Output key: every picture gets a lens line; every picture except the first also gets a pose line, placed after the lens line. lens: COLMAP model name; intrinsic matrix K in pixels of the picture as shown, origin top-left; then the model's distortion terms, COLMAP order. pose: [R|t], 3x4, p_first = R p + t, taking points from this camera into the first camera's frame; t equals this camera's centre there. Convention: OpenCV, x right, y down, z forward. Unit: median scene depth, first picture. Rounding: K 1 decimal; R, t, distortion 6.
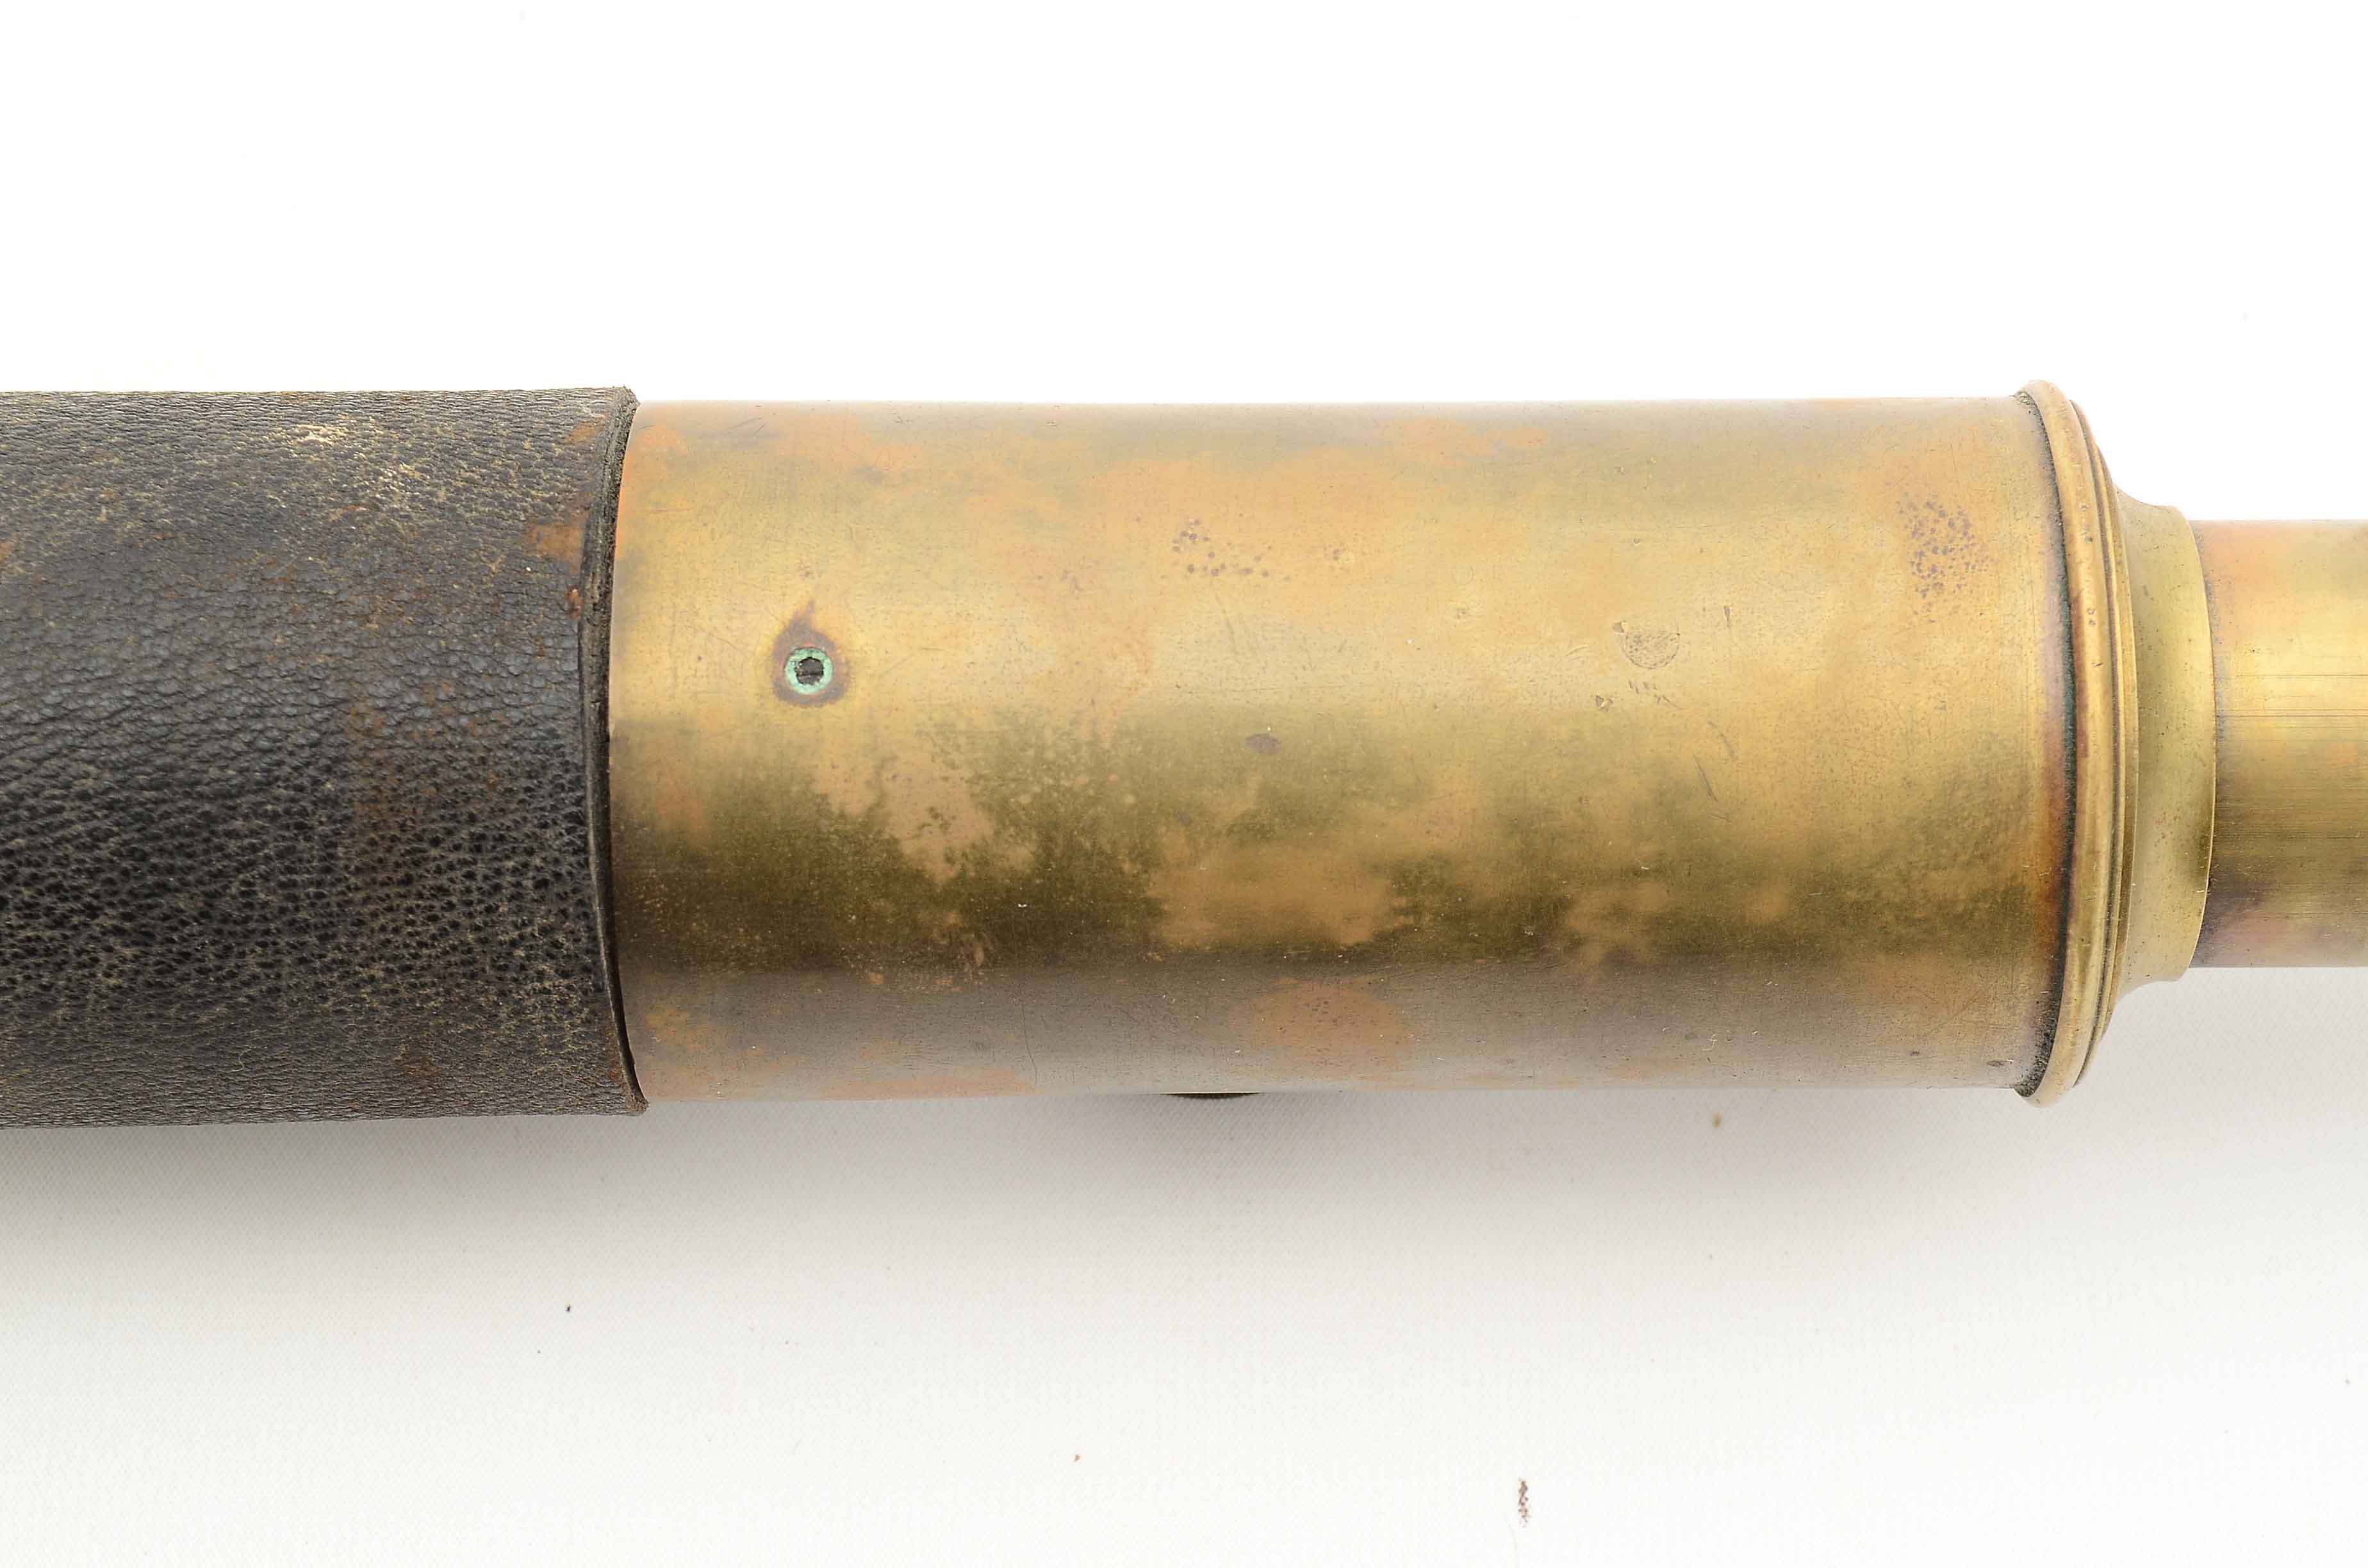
lens RADIAL K [[5492.8, 0, 1177.5], [0, 5492.8, 788.1], [0, 0, 1]] dist [0.009652, 0.000000]
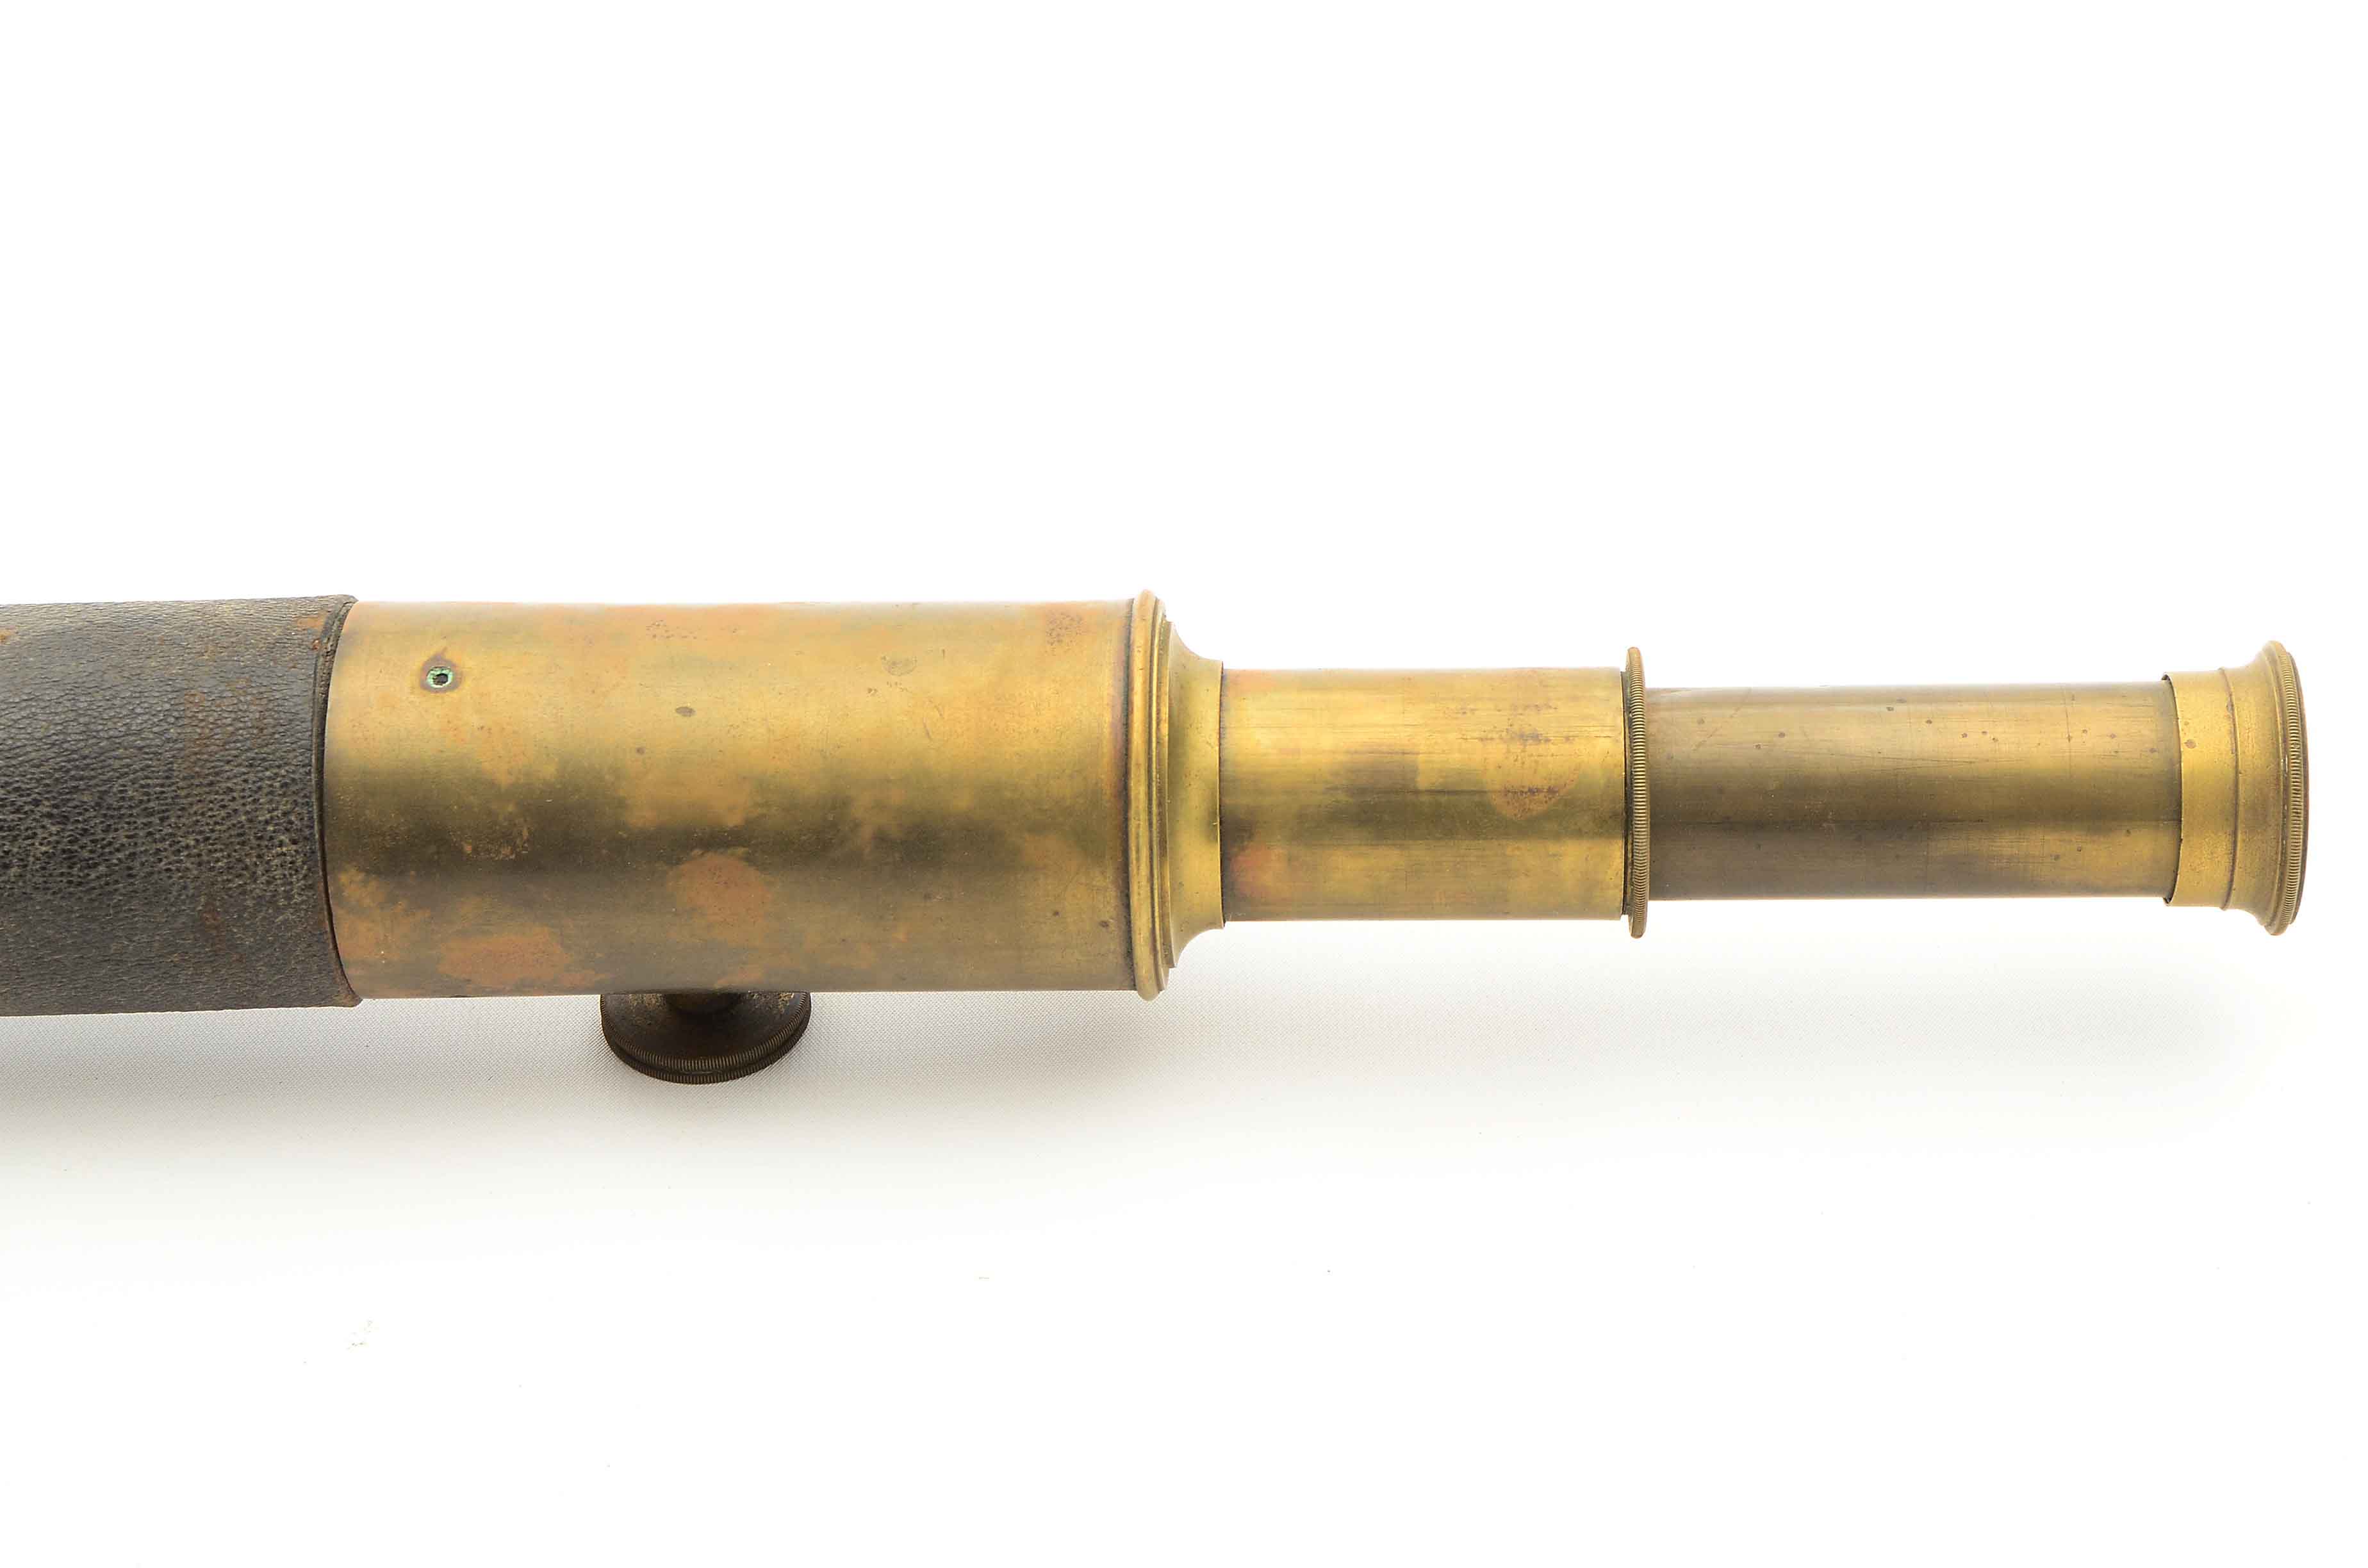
lens RADIAL K [[5492.8, 0, 1186.2], [0, 5492.8, 777.5], [0, 0, 1]] dist [0.009652, 0.000000]
pose [[0.999585, 0.005912, -0.028187, 0.231399], [-0.017283, 0.906022, -0.422878, 0.773023], [0.023038, 0.423189, 0.905748, -0.631458]]
